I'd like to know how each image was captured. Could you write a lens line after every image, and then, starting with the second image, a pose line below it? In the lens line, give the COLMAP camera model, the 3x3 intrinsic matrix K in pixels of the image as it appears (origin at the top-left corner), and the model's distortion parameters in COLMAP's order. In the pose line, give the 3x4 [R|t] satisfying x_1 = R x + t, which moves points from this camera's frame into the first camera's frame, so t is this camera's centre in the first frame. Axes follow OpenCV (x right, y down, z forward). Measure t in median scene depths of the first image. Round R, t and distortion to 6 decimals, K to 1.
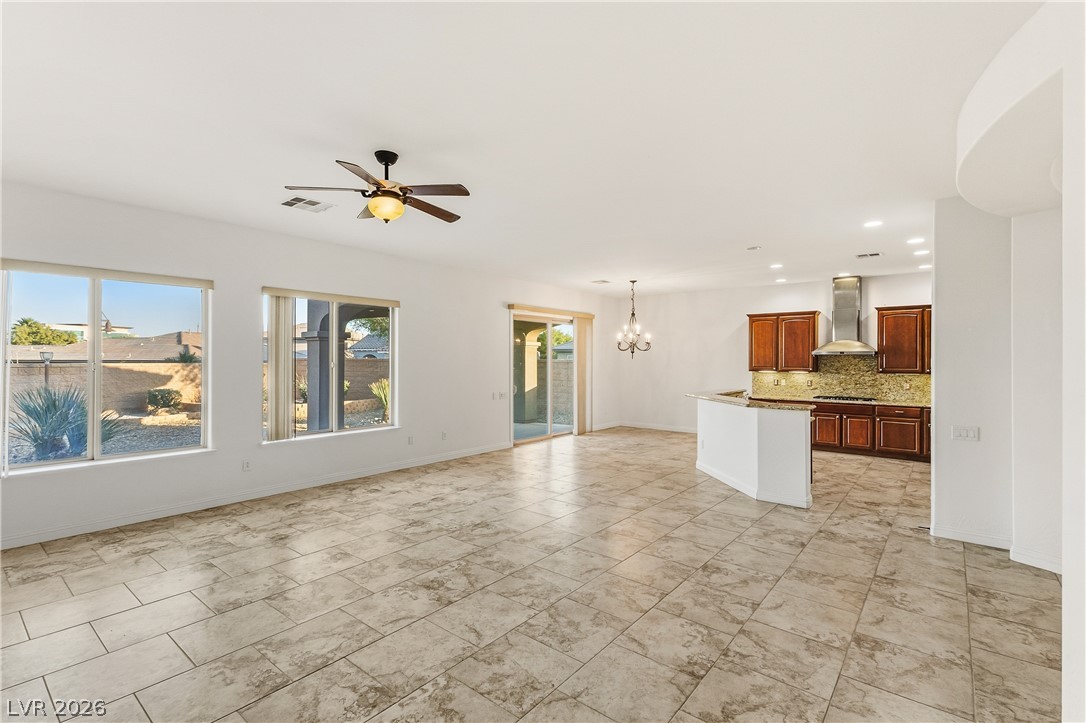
lens RADIAL K [[505.3, 0, 528.6], [0, 505.3, 360.0], [0, 0, 1]] dist [0.024978, -0.003957]
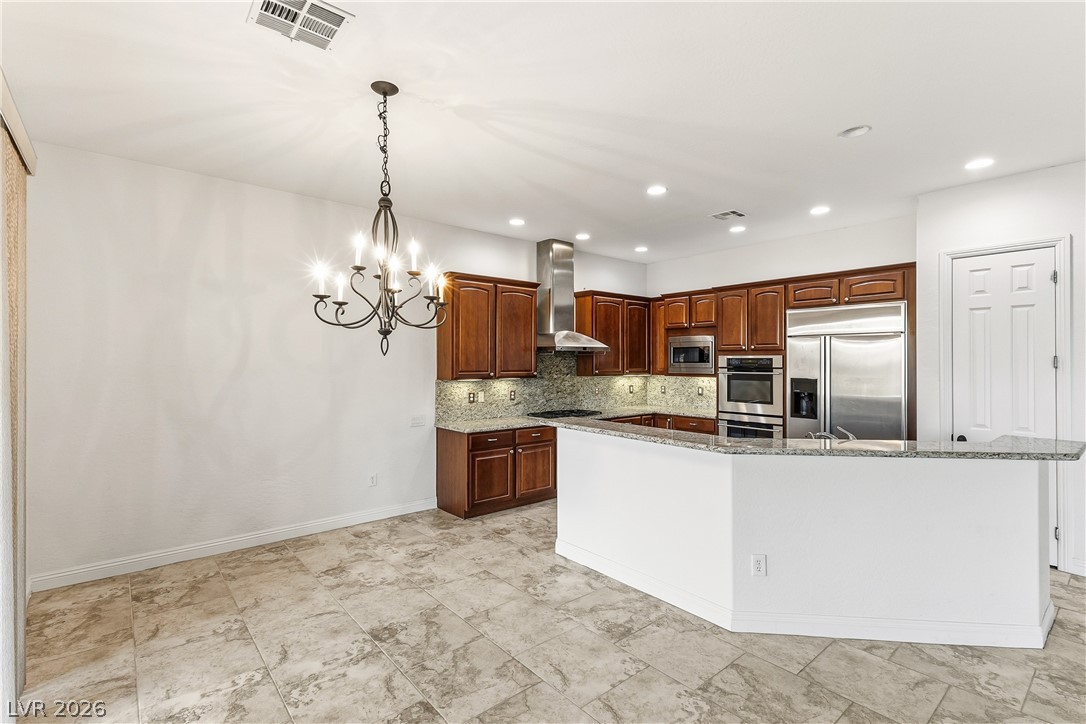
lens RADIAL K [[505.3, 0, 541.3], [0, 505.3, 362.8], [0, 0, 1]] dist [0.024978, -0.003957]
pose [[0.156164, -0.008741, 0.987692, -0.079364], [-0.003386, 0.999950, 0.009385, -0.001532], [-0.987725, -0.004810, 0.156127, 0.985861]]
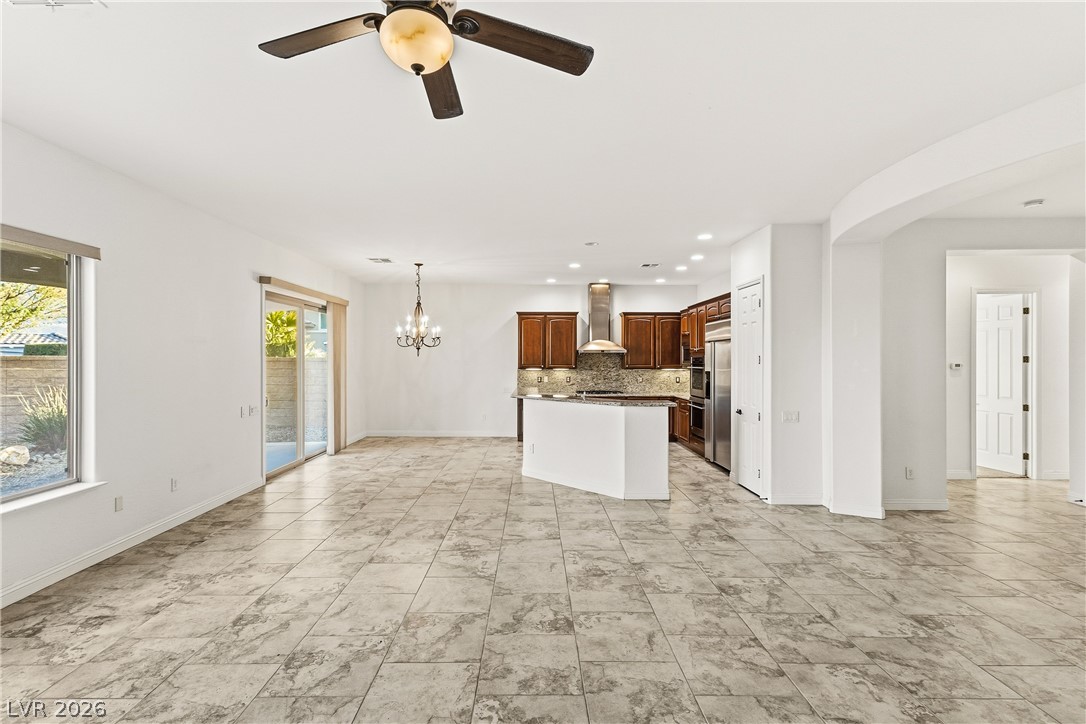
lens RADIAL K [[516.1, 0, 541.3], [0, 516.1, 361.0], [0, 0, 1]] dist [0.020352, -0.002385]
pose [[0.759429, -0.004209, 0.650576, -0.226205], [0.000371, 0.999982, 0.006036, 0.000255], [-0.650590, -0.004342, 0.759417, 0.241100]]
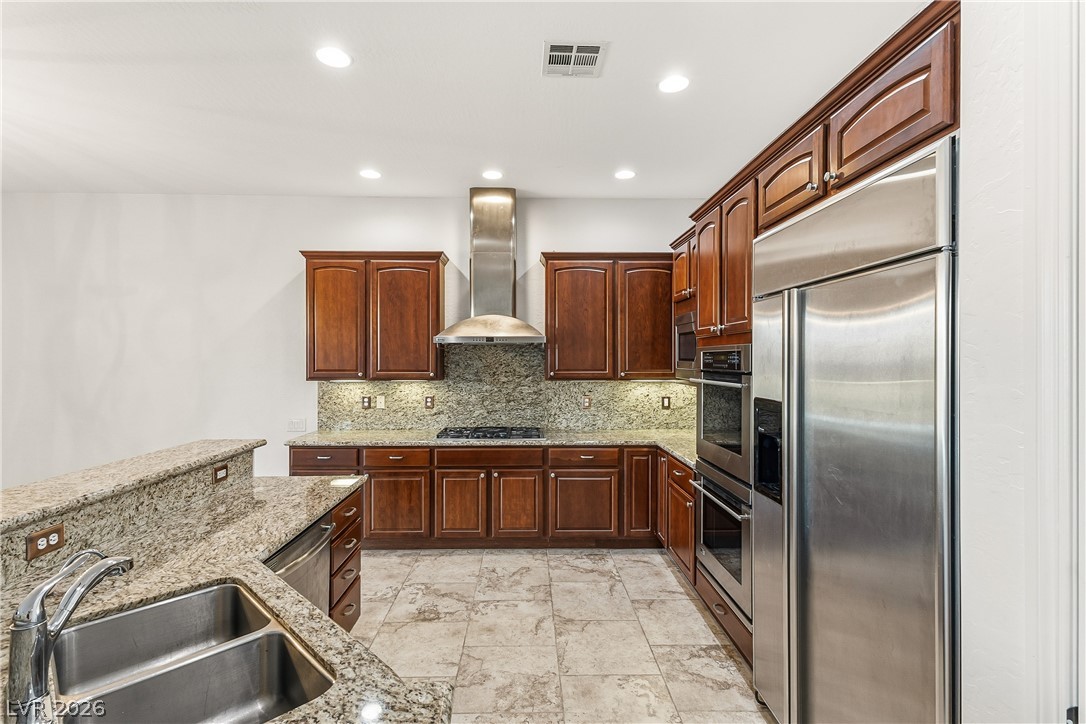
lens RADIAL K [[505.3, 0, 531.4], [0, 505.3, 362.4], [0, 0, 1]] dist [0.024978, -0.003957]
pose [[0.753194, -0.010322, 0.657717, 0.346506], [0.001460, 0.999901, 0.014020, 0.000143], [-0.657796, -0.009599, 0.753135, 0.644143]]
